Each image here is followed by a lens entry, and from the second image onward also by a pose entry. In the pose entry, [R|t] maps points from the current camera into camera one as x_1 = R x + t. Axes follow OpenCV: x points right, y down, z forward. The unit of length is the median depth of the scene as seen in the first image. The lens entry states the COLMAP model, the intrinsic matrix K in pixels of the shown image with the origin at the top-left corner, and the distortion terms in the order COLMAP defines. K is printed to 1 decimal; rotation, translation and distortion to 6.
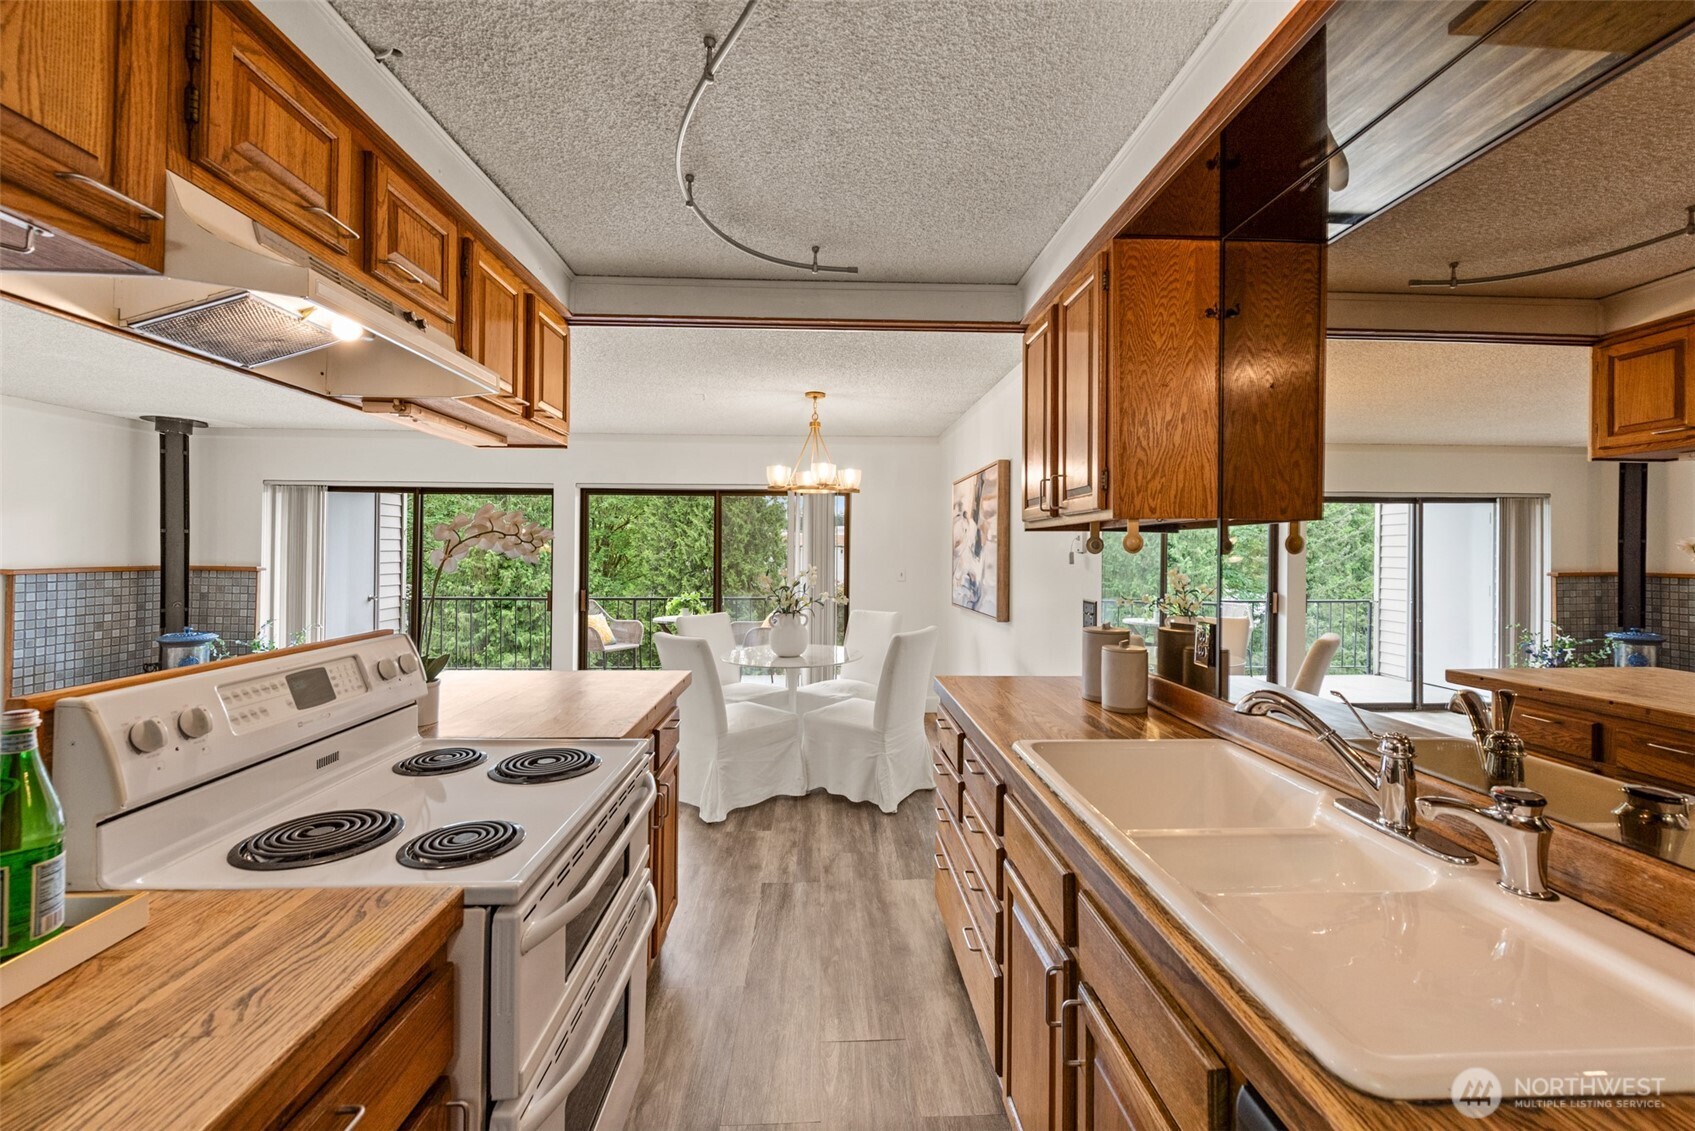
lens RADIAL K [[657.5, 0, 847.5], [0, 657.5, 565.5], [0, 0, 1]] dist [0.002072, -0.000212]
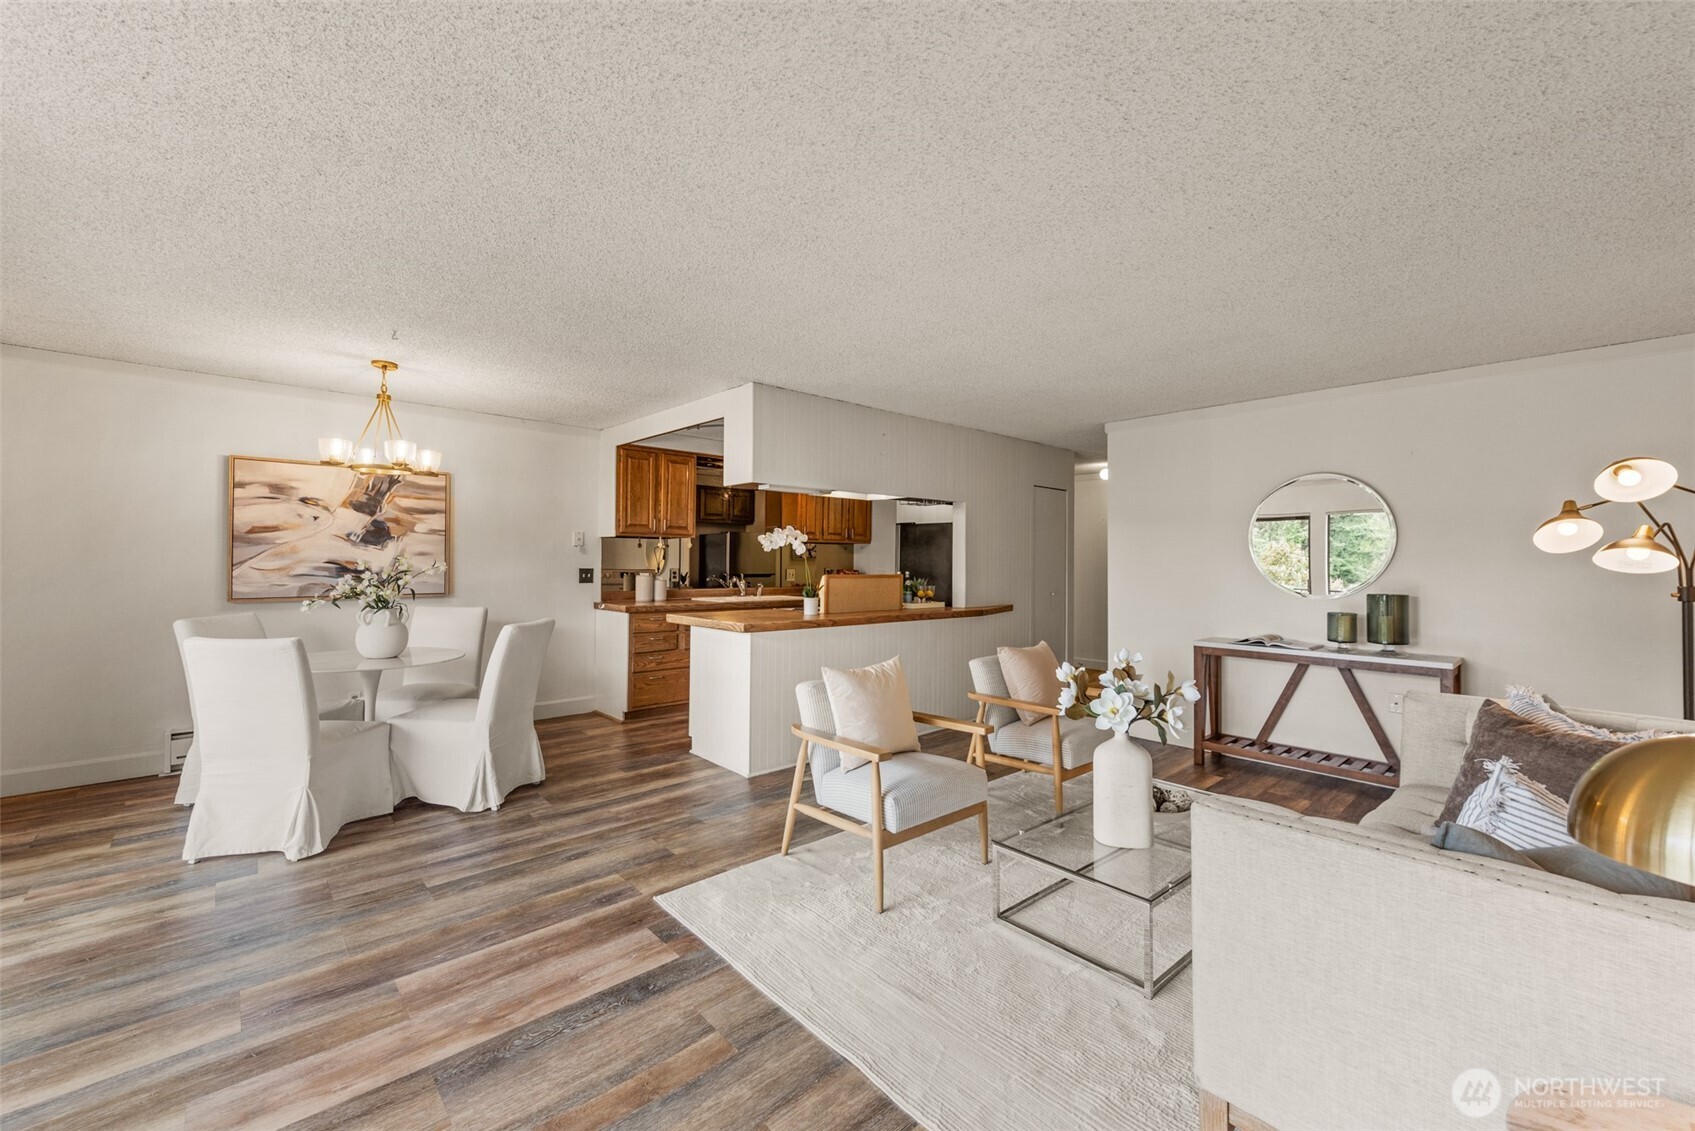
lens RADIAL K [[695.6, 0, 855.0], [0, 695.6, 555.3], [0, 0, 1]] dist [0.002739, 0.000250]
pose [[-0.631404, -0.006999, 0.775423, -0.987259], [0.002087, 0.999940, 0.010725, -0.005812], [-0.775451, 0.008390, -0.631352, 0.906516]]
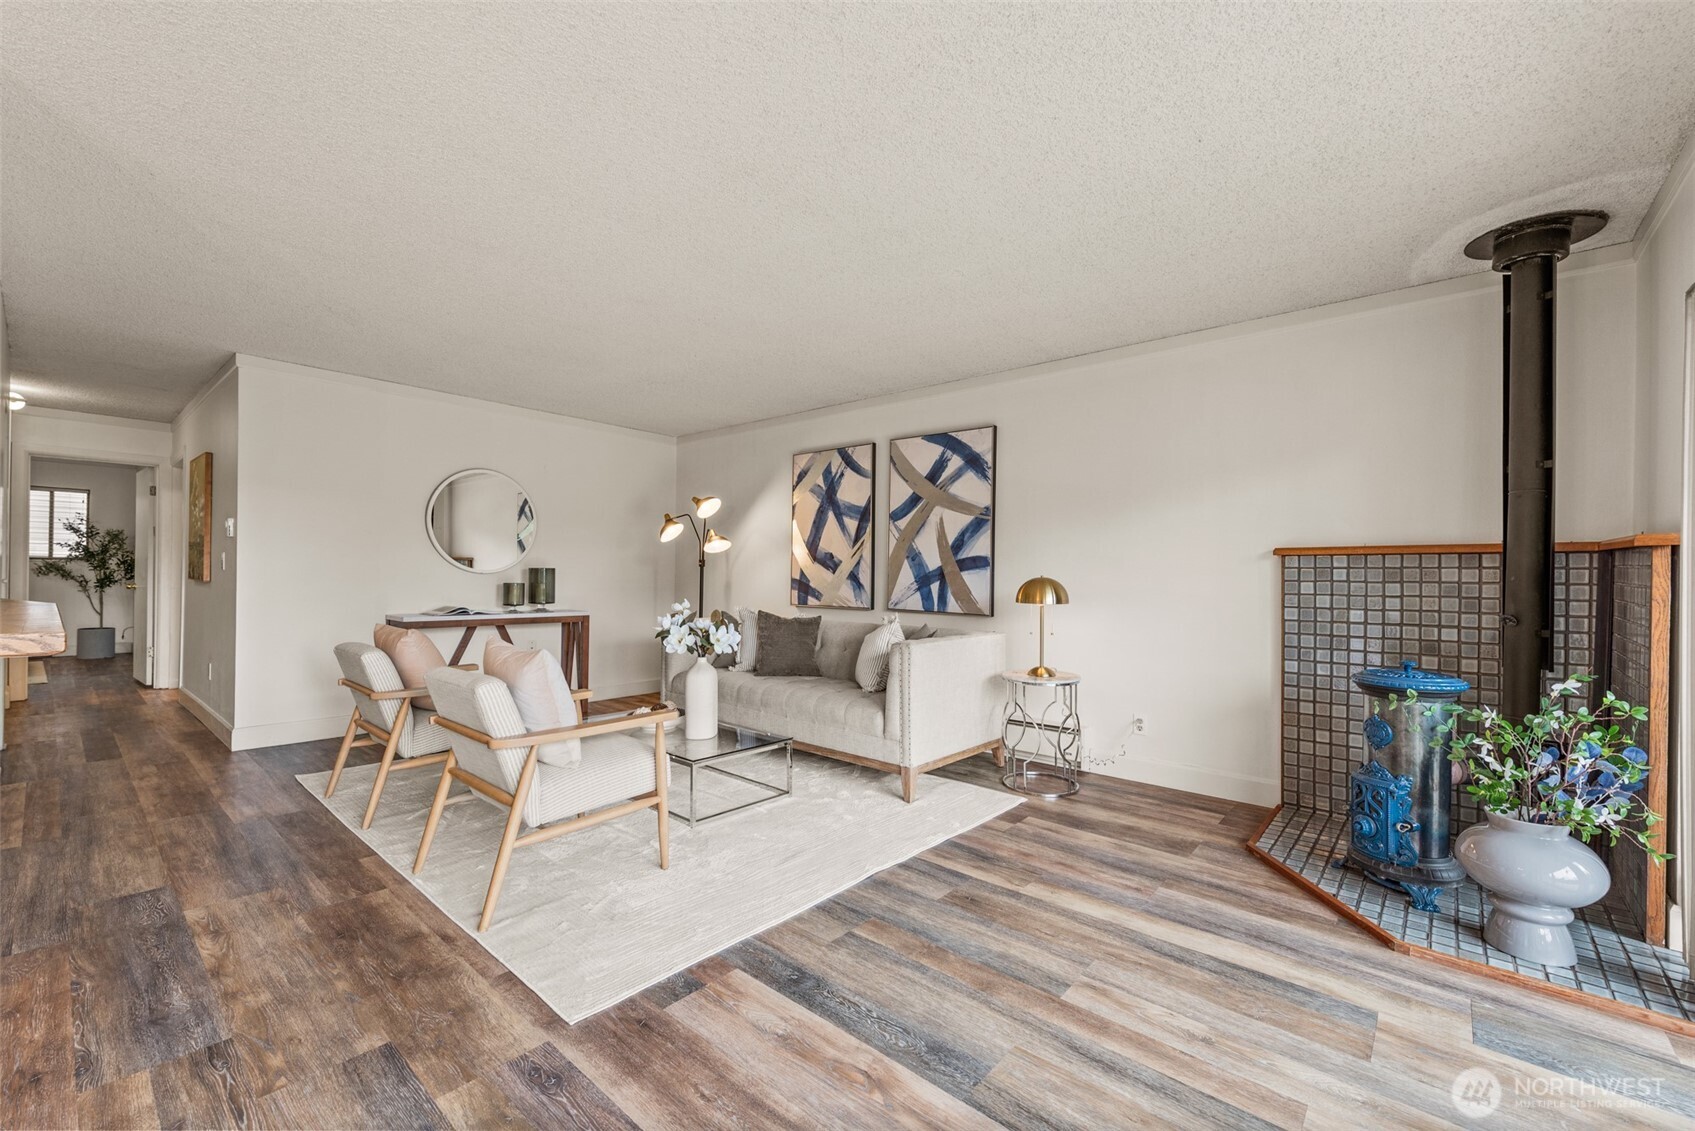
lens RADIAL K [[690.4, 0, 842.5], [0, 690.4, 567.3], [0, 0, 1]] dist [0.012615, -0.007407]
pose [[-0.696358, -0.024062, -0.717291, -0.326128], [-0.030377, 0.999530, -0.004040, 0.038500], [0.717052, 0.018975, -0.696762, 1.015074]]
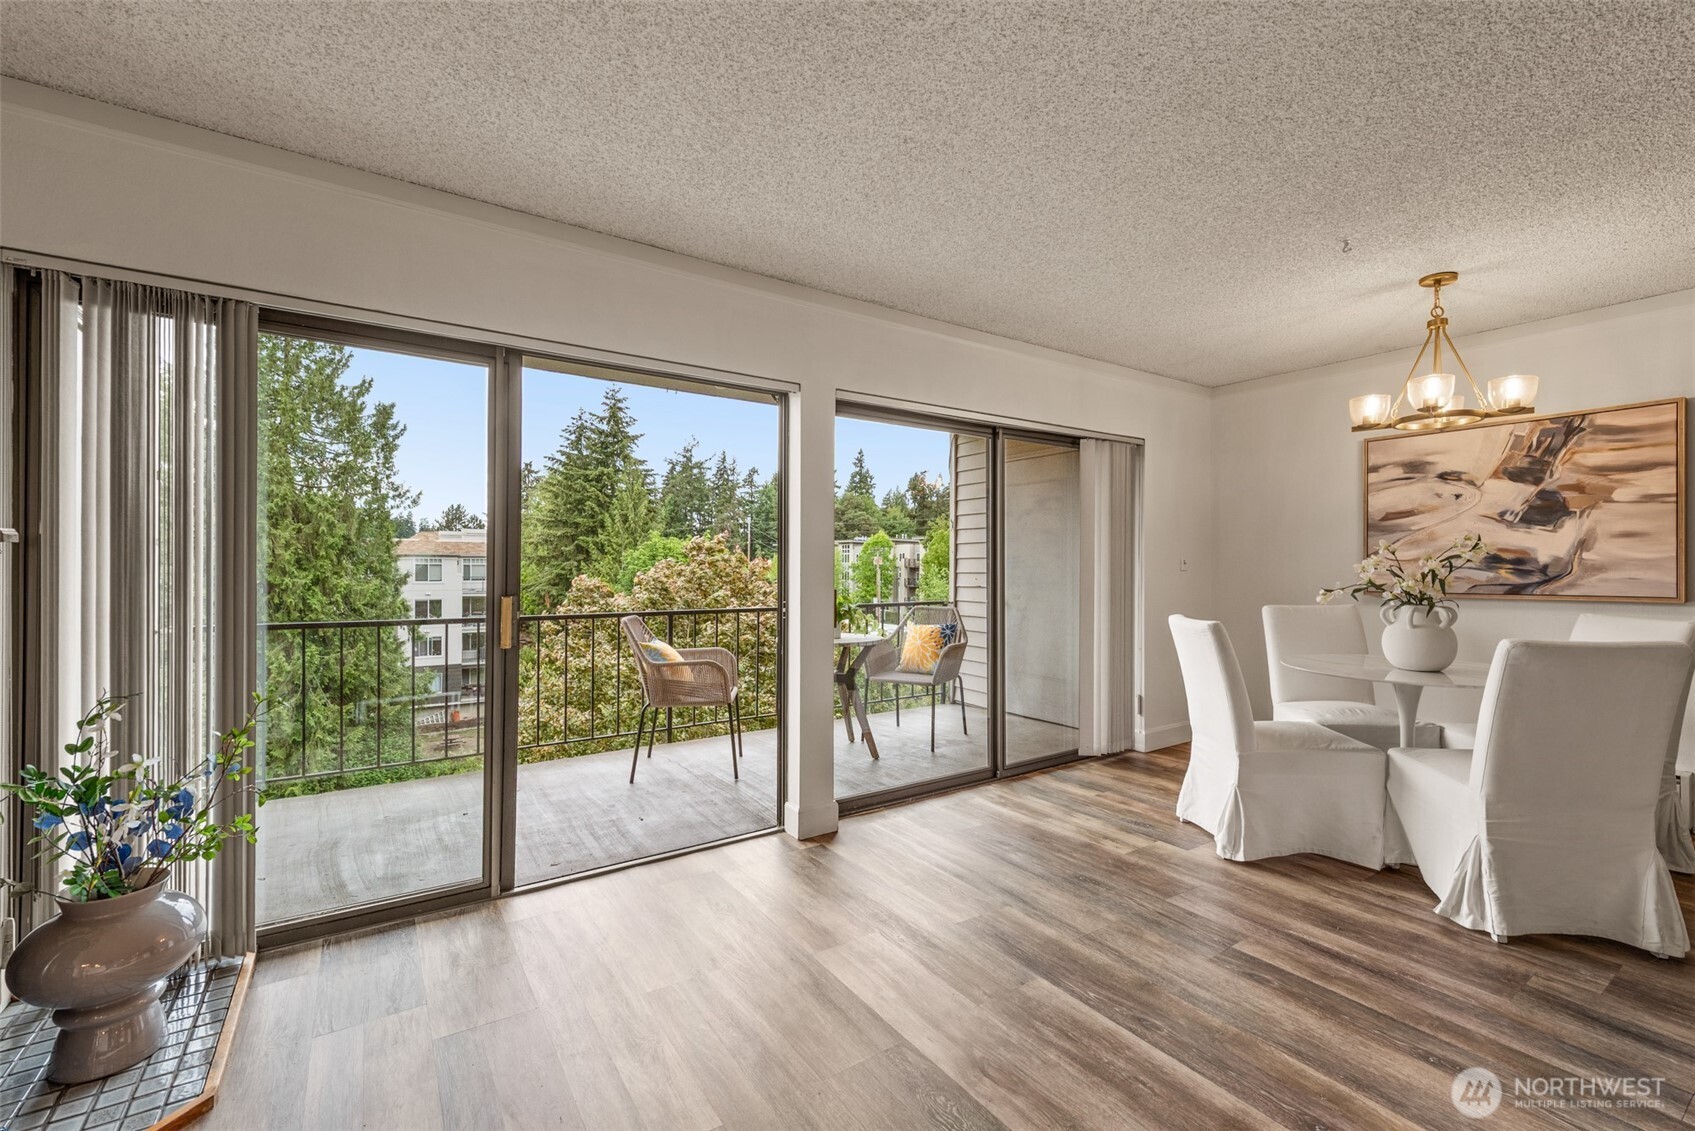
lens RADIAL K [[709.3, 0, 847.5], [0, 709.3, 565.5], [0, 0, 1]] dist [0.016776, 0.000190]
pose [[0.858666, -0.003040, 0.512527, -0.778658], [0.012873, 0.999795, -0.015637, 0.030396], [-0.512374, 0.020025, 0.858529, 0.560484]]
